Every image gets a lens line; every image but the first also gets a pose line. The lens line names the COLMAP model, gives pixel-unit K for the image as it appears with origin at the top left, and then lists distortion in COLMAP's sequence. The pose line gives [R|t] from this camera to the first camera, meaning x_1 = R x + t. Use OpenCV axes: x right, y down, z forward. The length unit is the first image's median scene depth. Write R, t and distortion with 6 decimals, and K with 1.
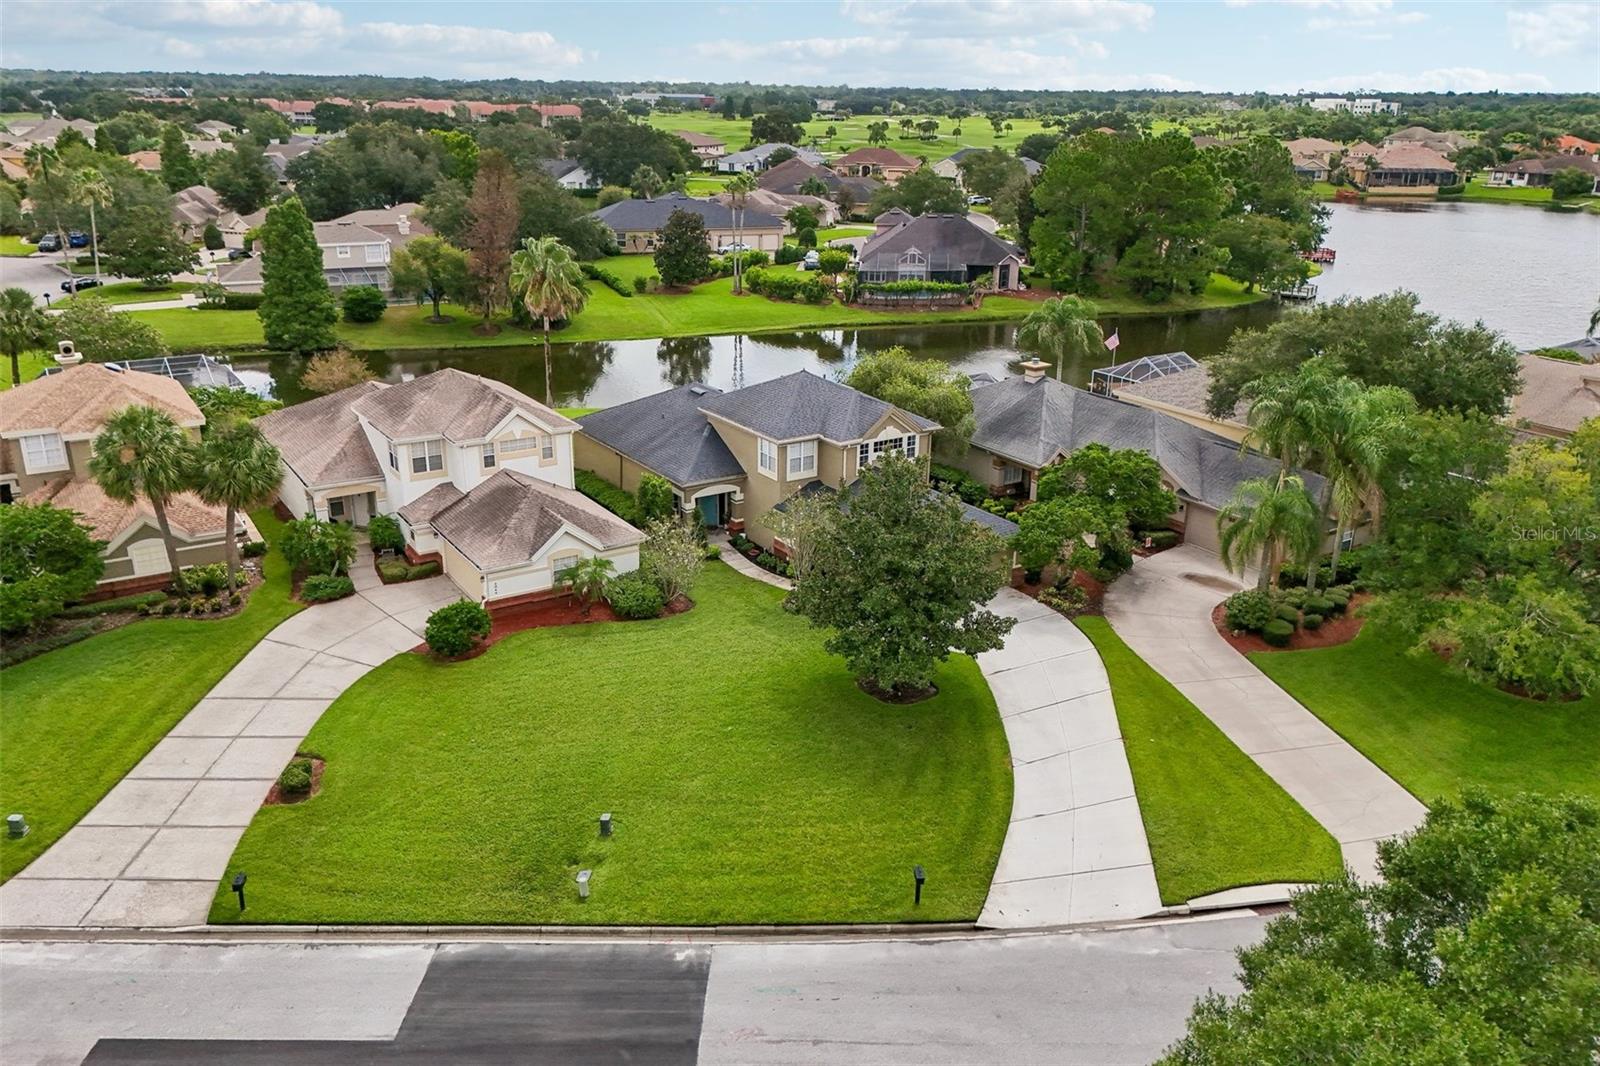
lens RADIAL K [[1204.4, 0, 795.8], [0, 1204.4, 536.4], [0, 0, 1]] dist [0.066383, -0.073854]
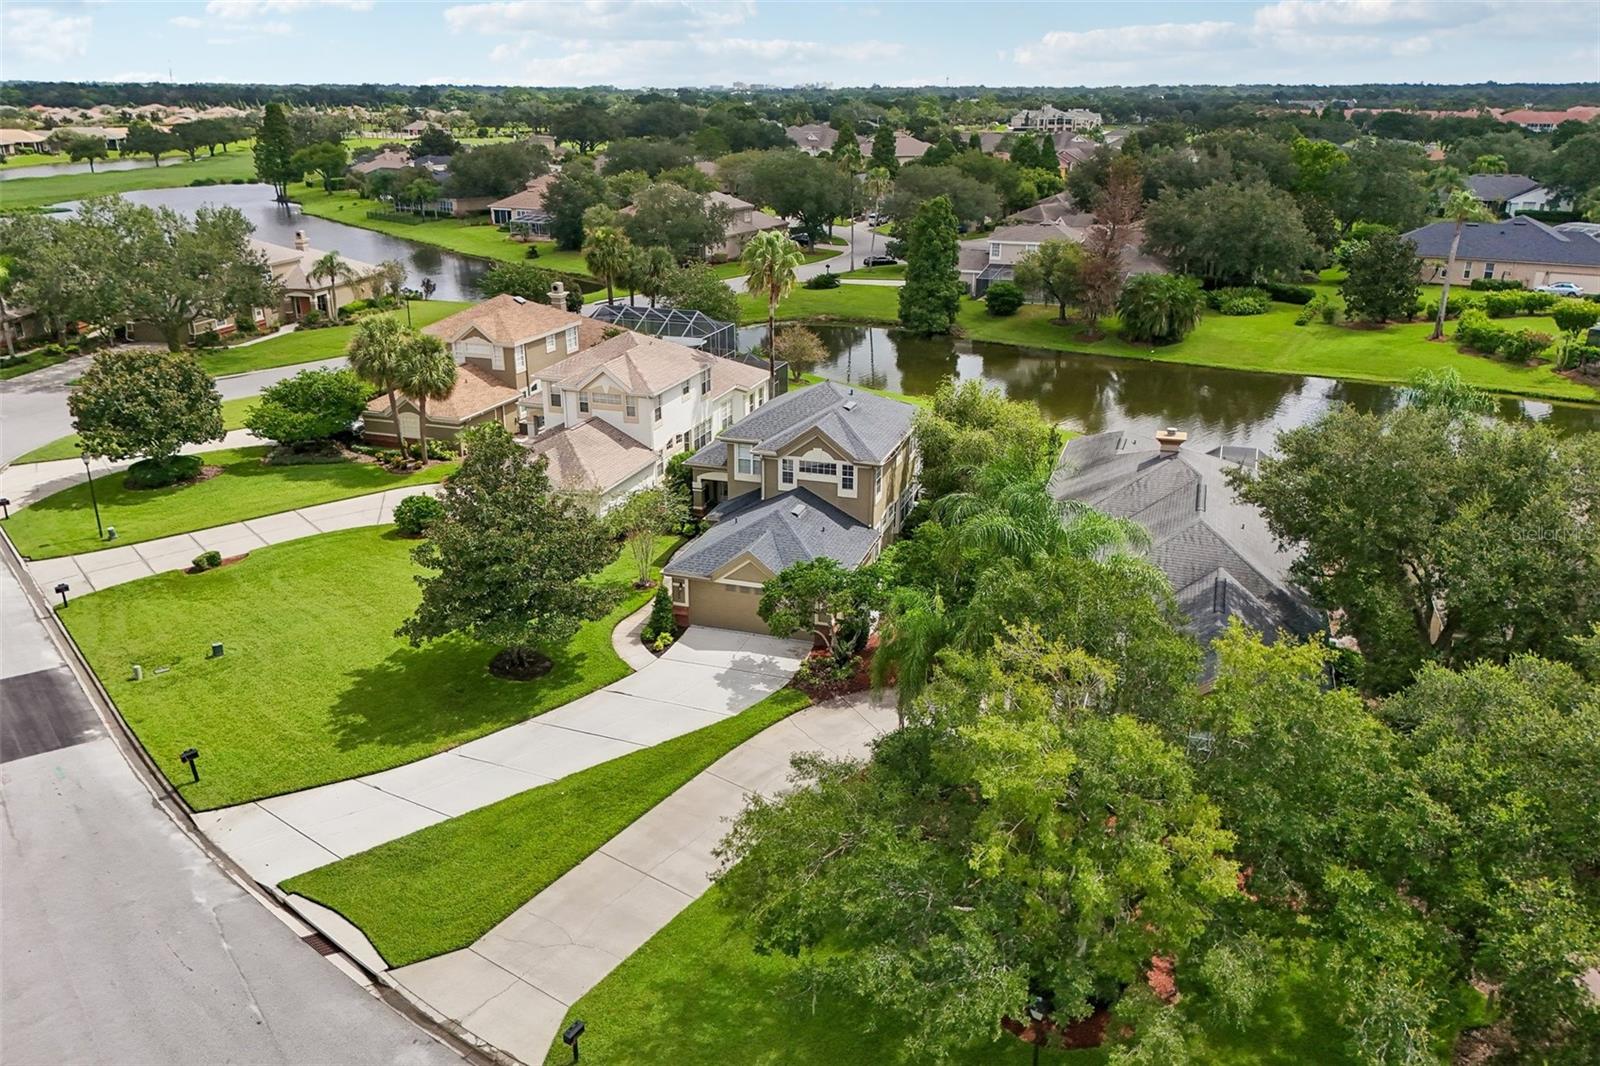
lens RADIAL K [[1204.4, 0, 795.8], [0, 1204.4, 536.4], [0, 0, 1]] dist [0.066383, -0.073854]
pose [[0.625870, 0.256172, -0.736657, 0.778983], [-0.262641, 0.958580, 0.110203, -0.125323], [0.734375, 0.124504, 0.667227, 0.376356]]
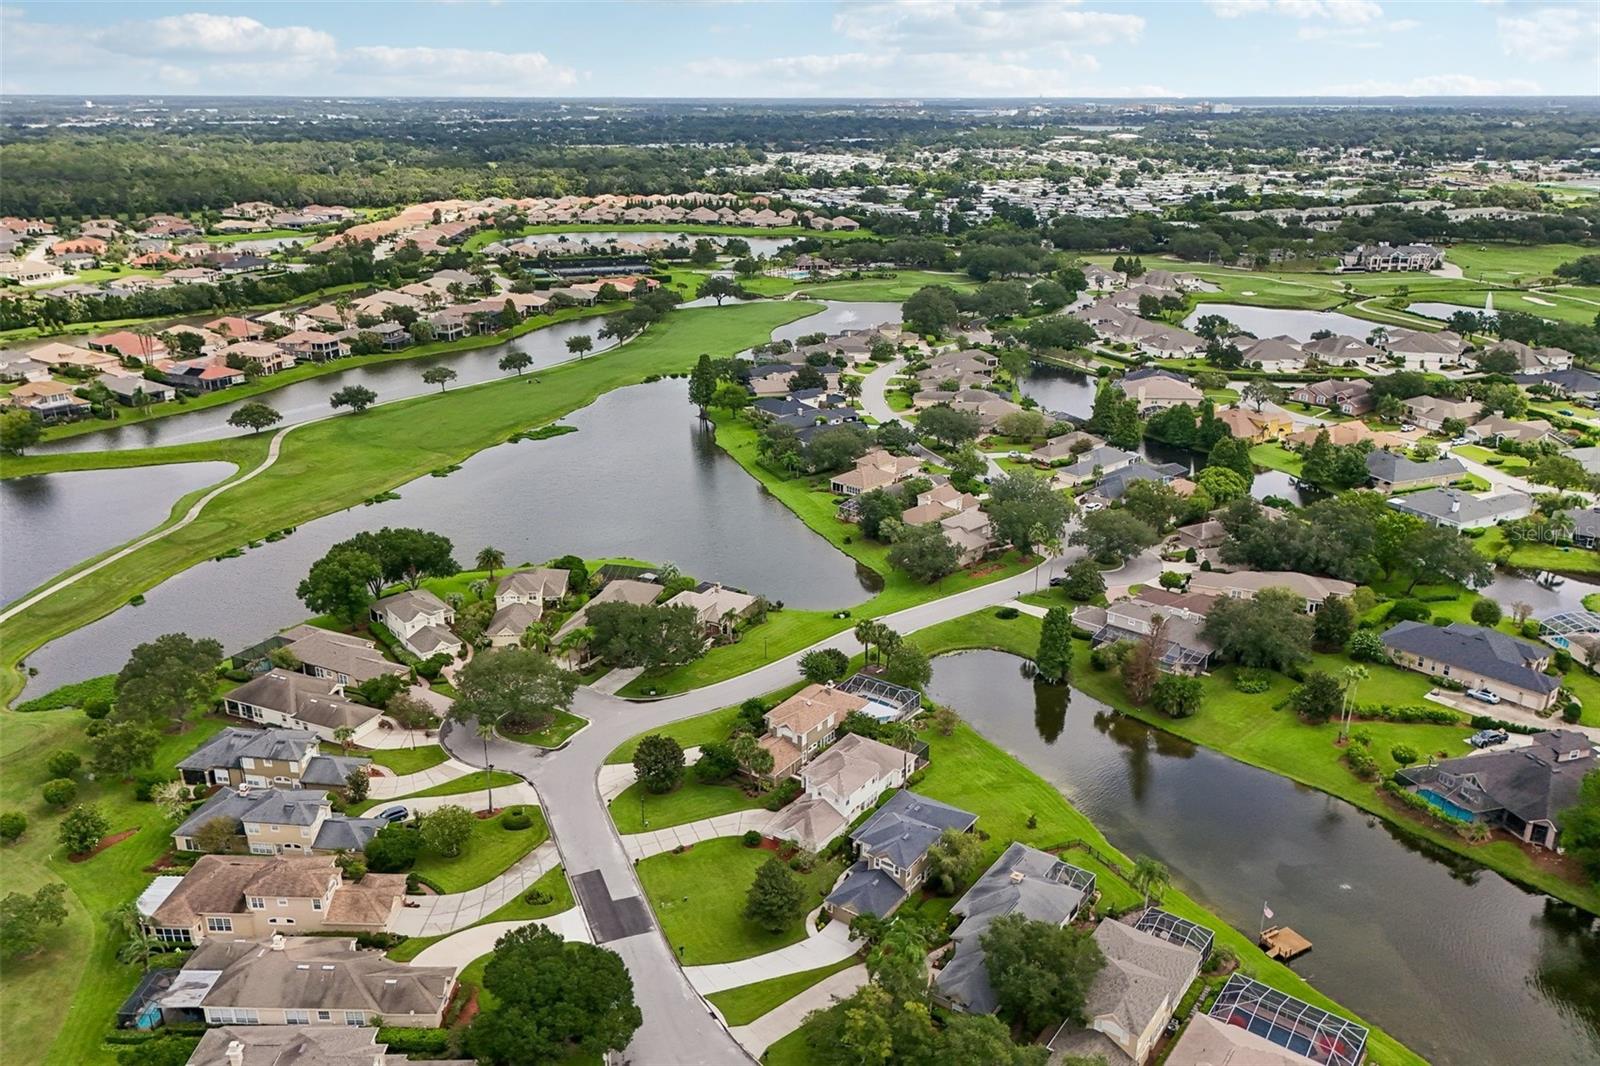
lens RADIAL K [[1204.4, 0, 795.8], [0, 1204.4, 536.4], [0, 0, 1]] dist [0.066383, -0.073854]
pose [[0.365058, 0.306162, -0.879203, 2.114150], [-0.314965, 0.929308, 0.192831, -1.192610], [0.876088, 0.206524, 0.435682, -0.463262]]
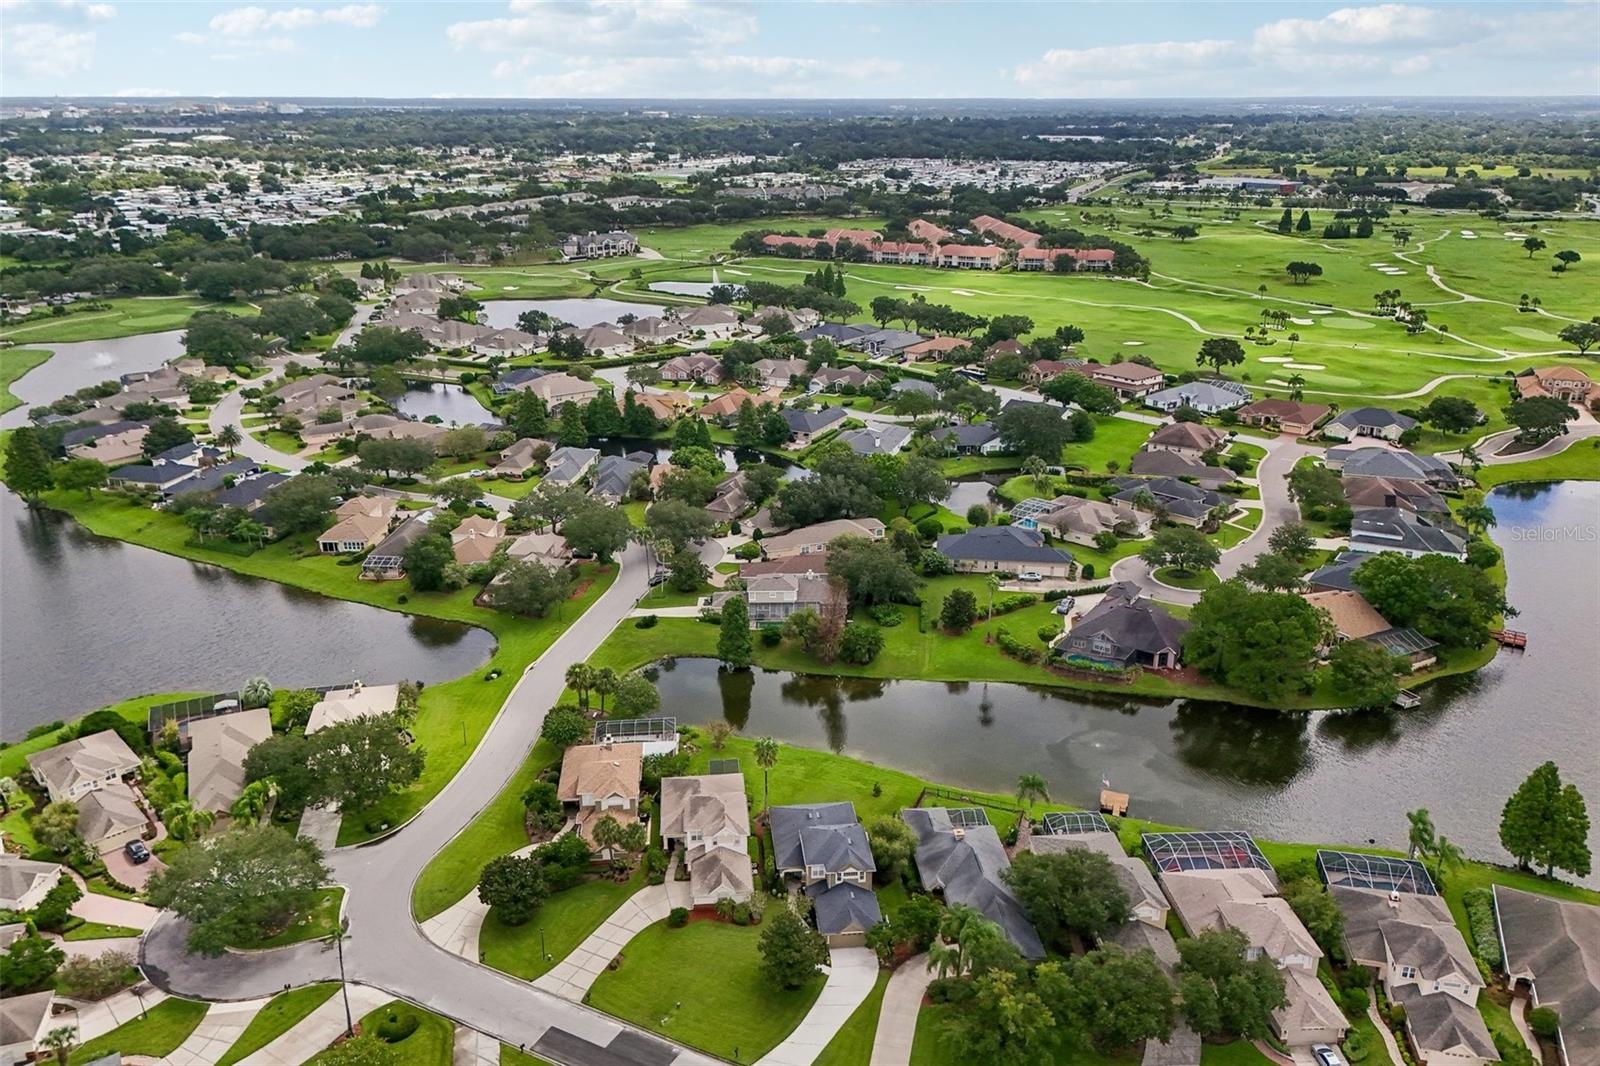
lens RADIAL K [[1198.9, 0, 800.0], [0, 1198.9, 533.0], [0, 0, 1]] dist [0.088290, -0.118762]
pose [[0.886129, 0.144825, -0.440228, 1.028482], [-0.146989, 0.988701, 0.029388, -0.871093], [0.439510, 0.038667, 0.897405, -1.416512]]
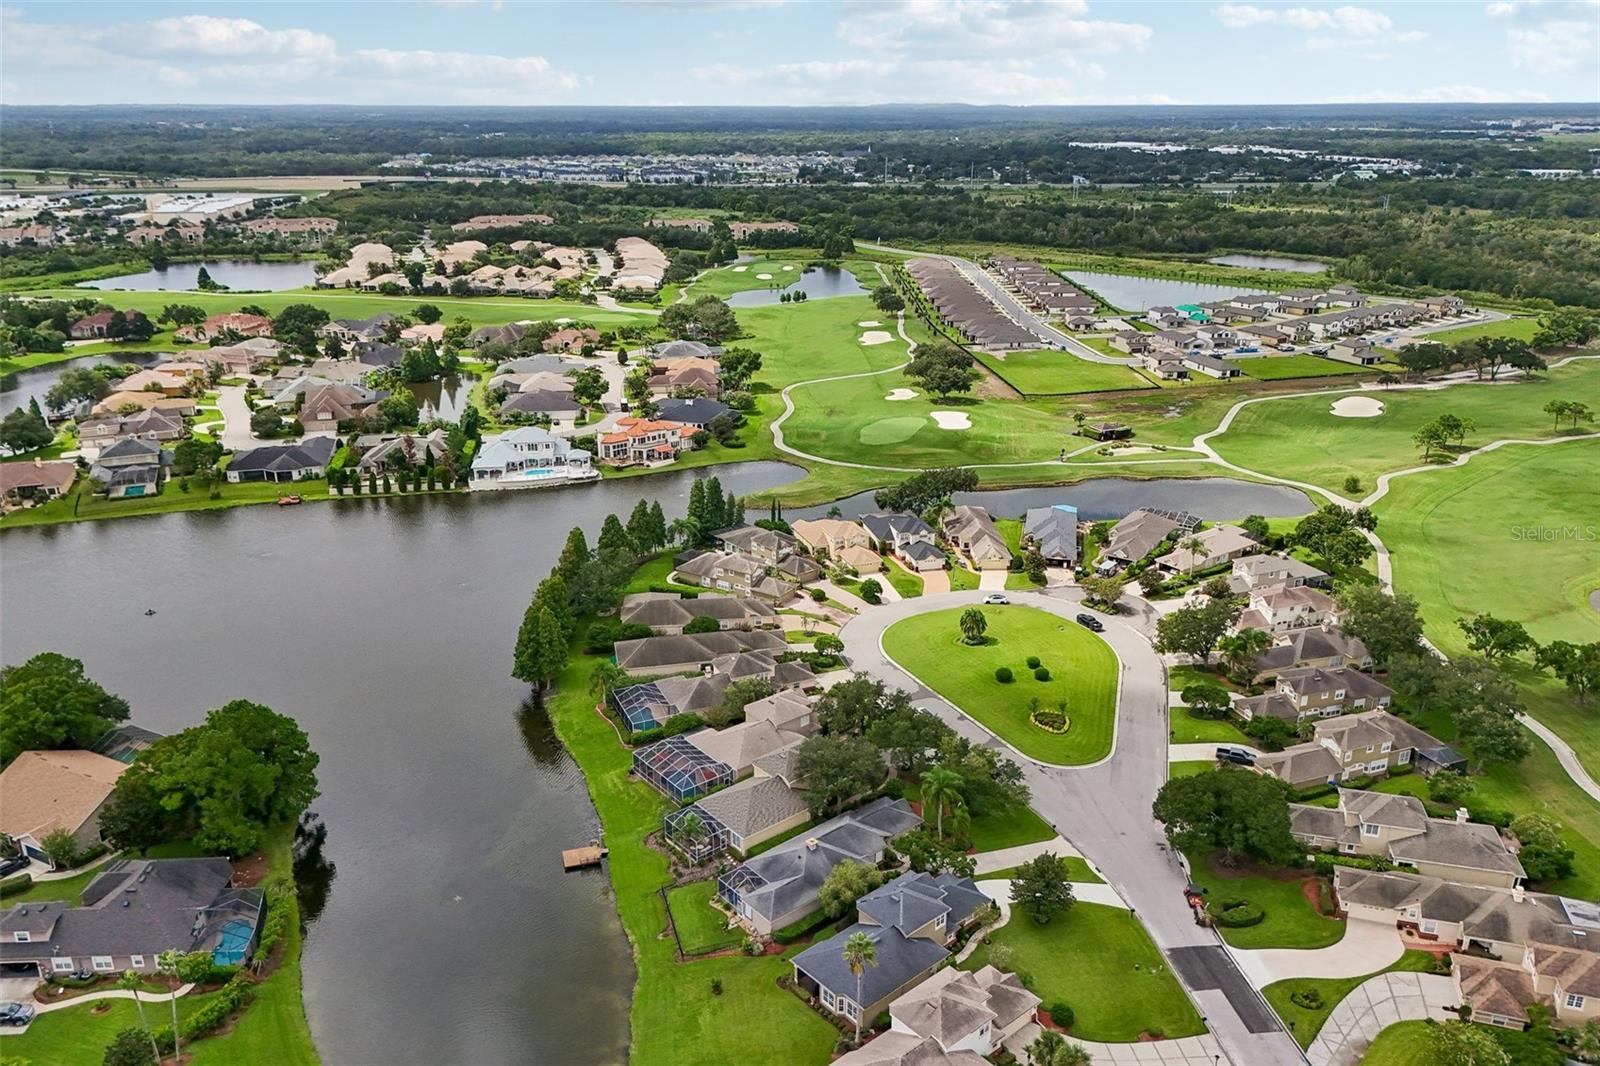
lens RADIAL K [[1167.6, 0, 805.3], [0, 1167.6, 573.5], [0, 0, 1]] dist [0.059780, -0.064194]
pose [[-0.125794, -0.381460, 0.915786, -1.958638], [0.339222, 0.850936, 0.401043, -1.765533], [-0.932258, 0.361104, 0.022357, 0.954944]]
